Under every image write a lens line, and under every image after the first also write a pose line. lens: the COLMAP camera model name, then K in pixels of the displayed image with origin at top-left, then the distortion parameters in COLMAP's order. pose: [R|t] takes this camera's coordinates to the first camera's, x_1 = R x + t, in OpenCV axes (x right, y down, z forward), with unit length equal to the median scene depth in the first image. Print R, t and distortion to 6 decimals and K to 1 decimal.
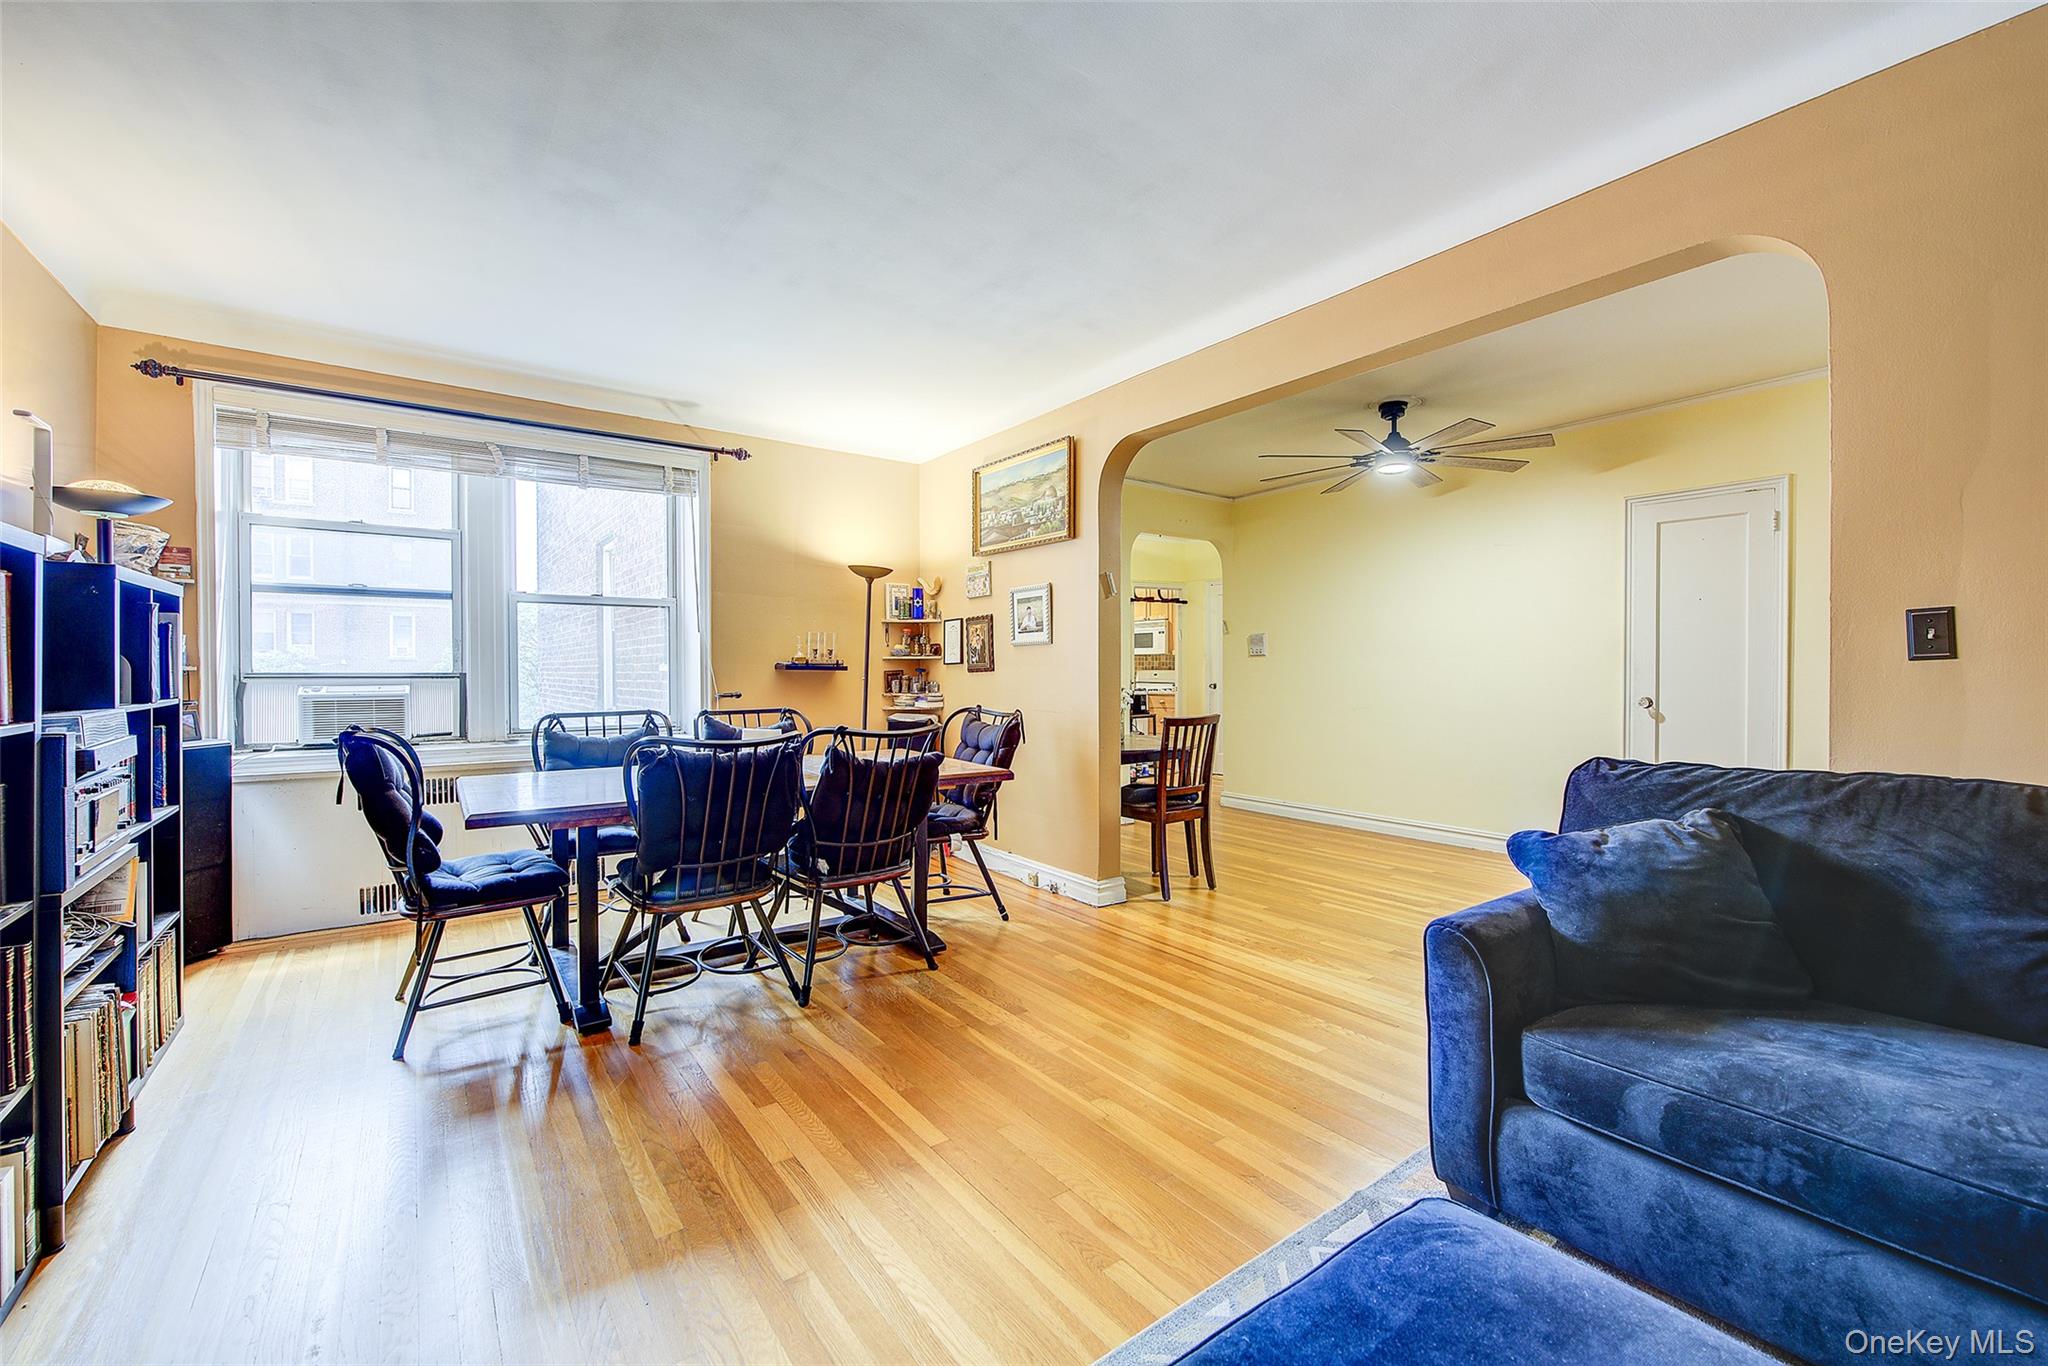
lens RADIAL K [[838.1, 0, 1024.9], [0, 838.1, 680.2], [0, 0, 1]] dist [0.002623, -0.004489]
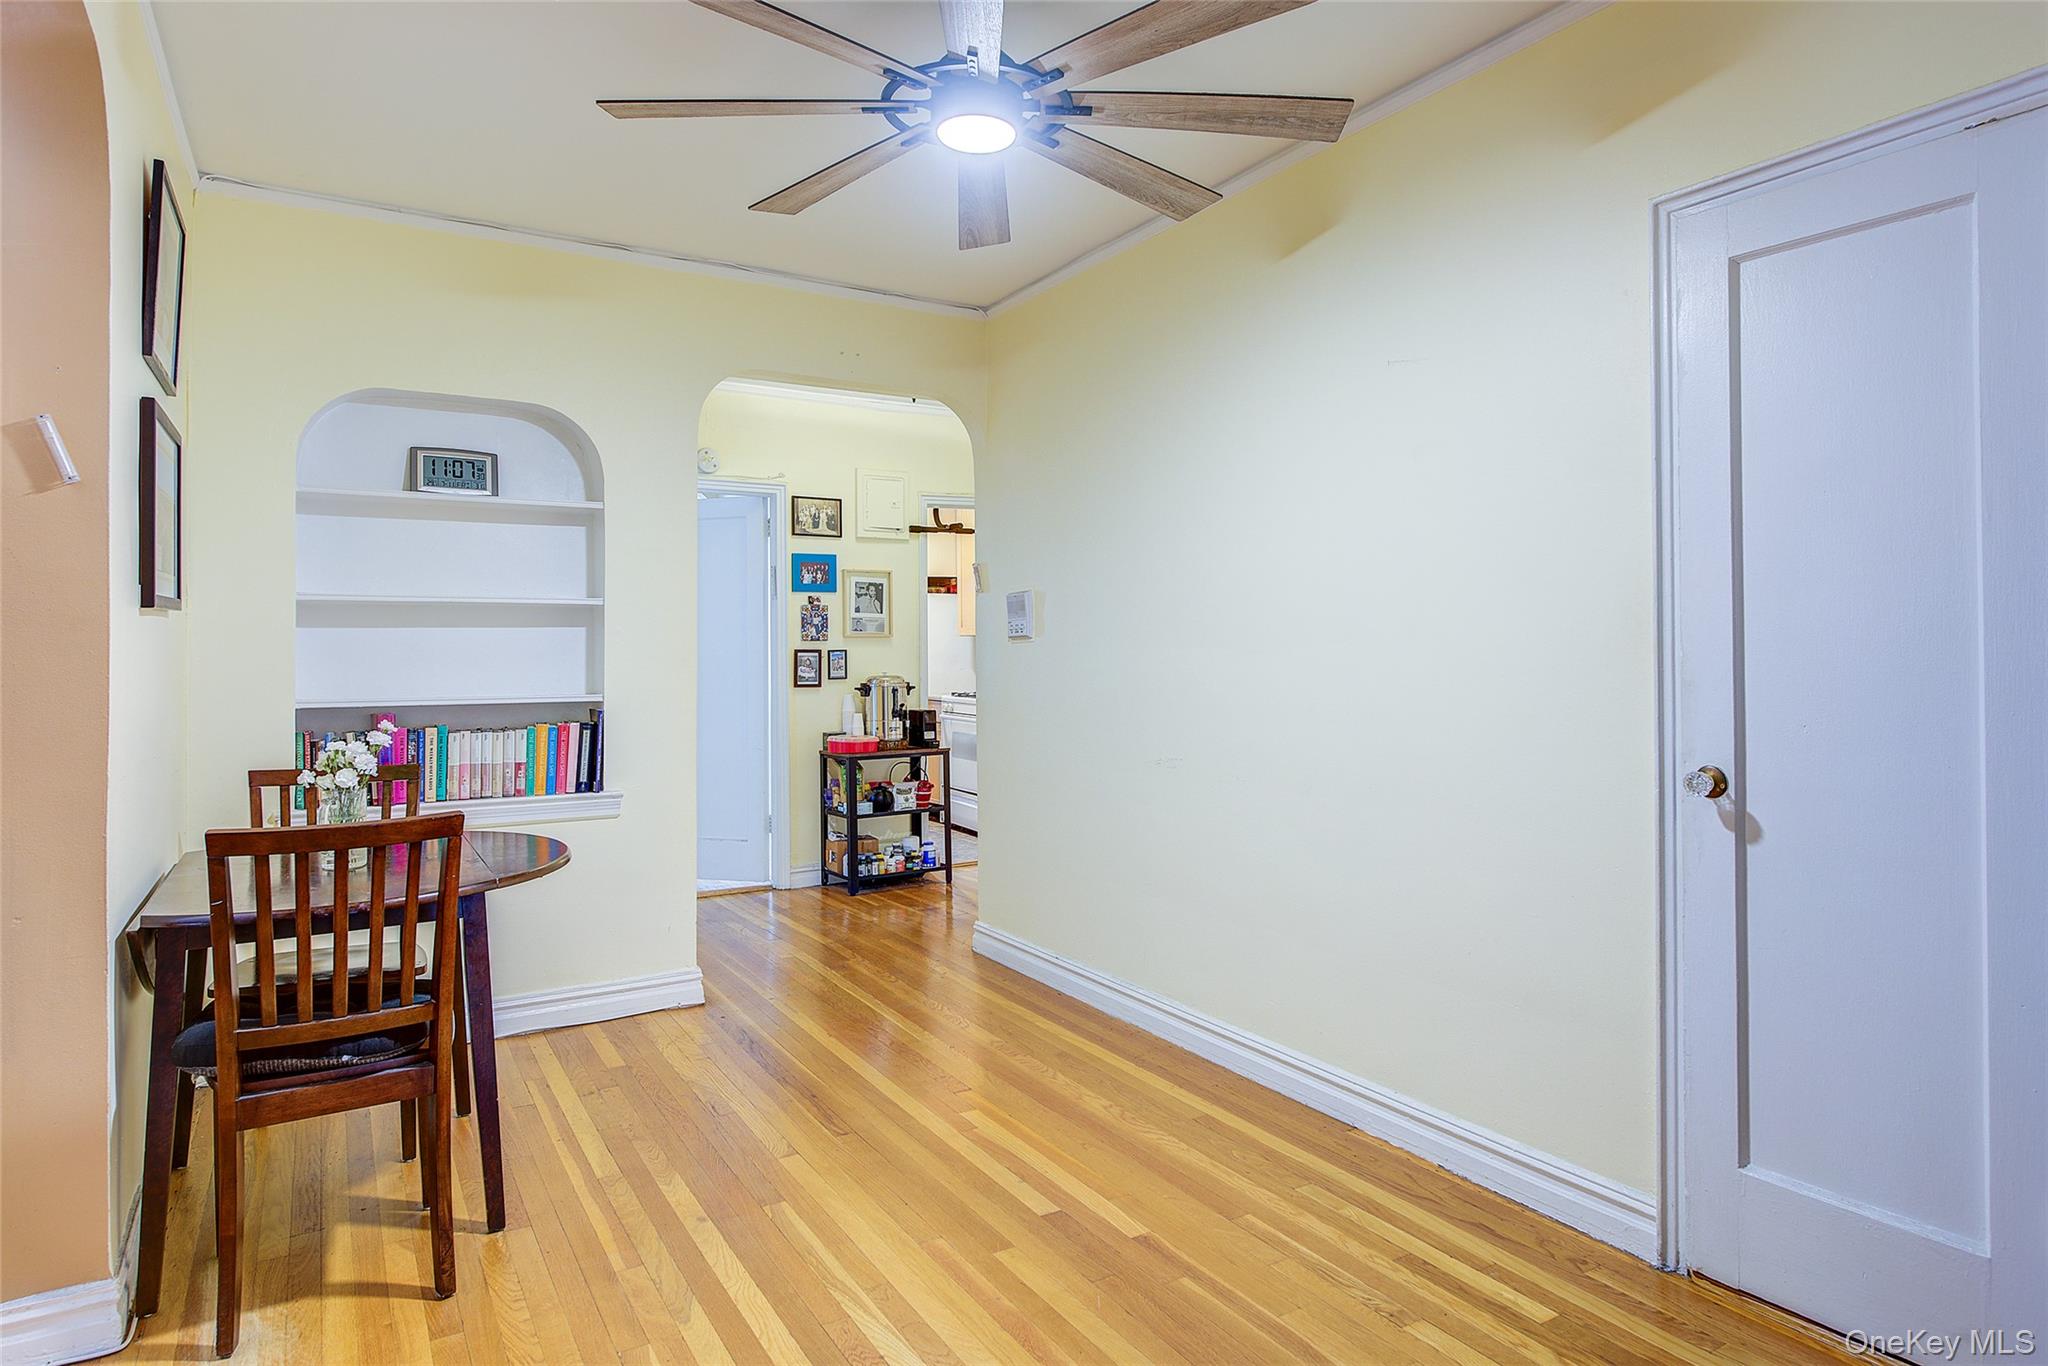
lens RADIAL K [[1203.0, 0, 1005.7], [0, 1203.0, 637.3], [0, 0, 1]] dist [-0.004870, 0.001327]
pose [[0.994192, -0.002582, -0.107589, 0.577816], [0.000288, 0.999772, -0.021333, -0.026643], [0.107620, 0.021178, 0.993967, 0.562204]]
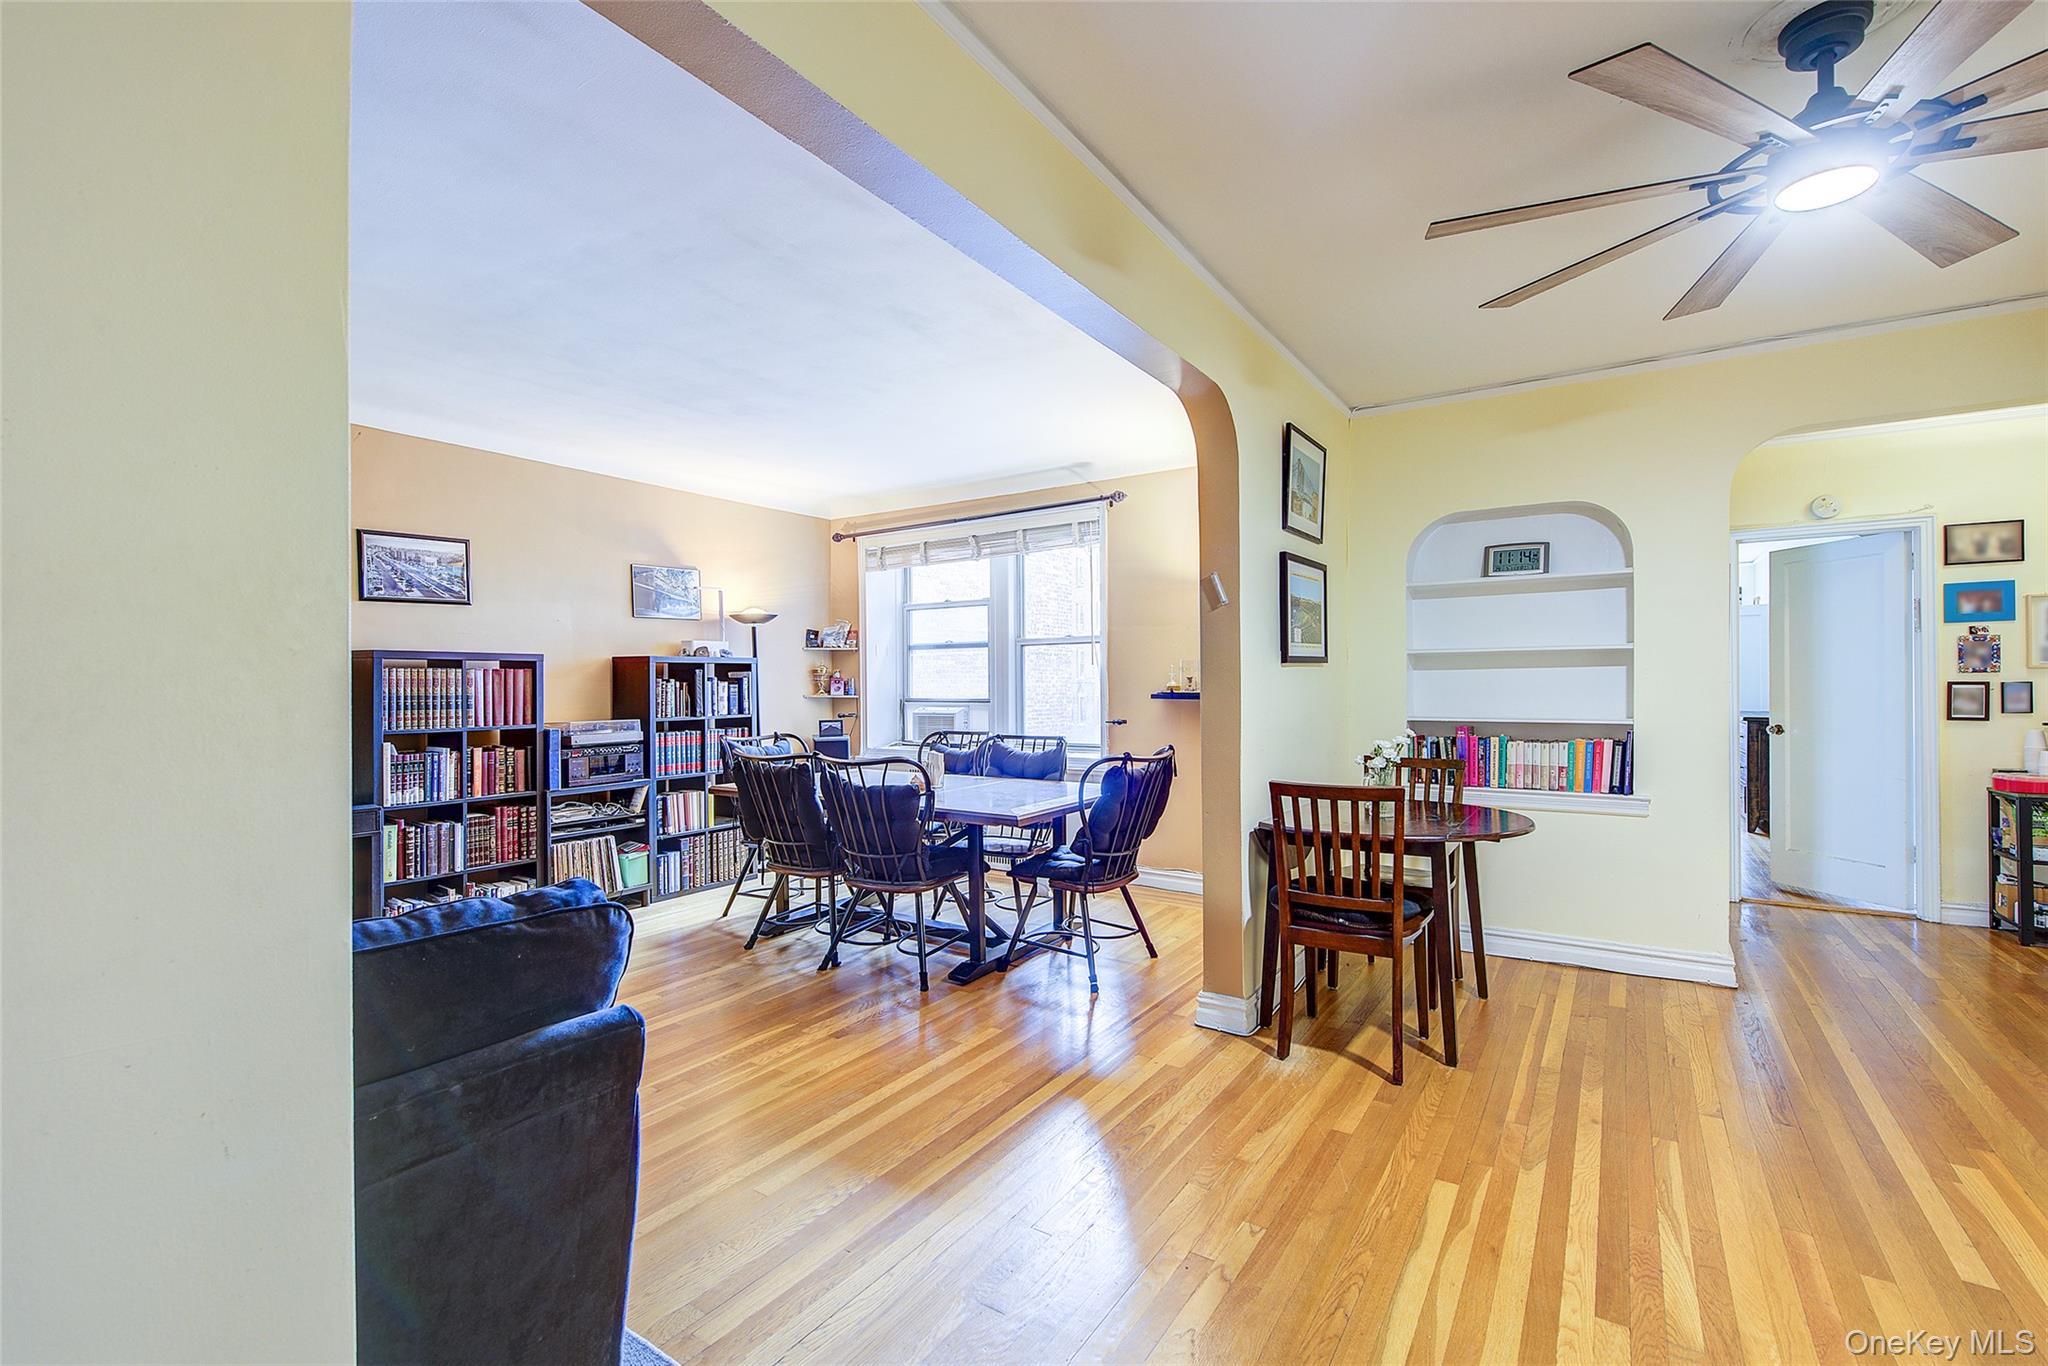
lens RADIAL K [[872.6, 0, 1042.2], [0, 872.6, 689.8], [0, 0, 1]] dist [0.003508, -0.000280]
pose [[0.342525, 0.004690, -0.939497, 0.791292], [-0.005733, 0.999979, 0.002902, -0.030244], [0.939491, 0.004392, 0.342545, 0.617963]]
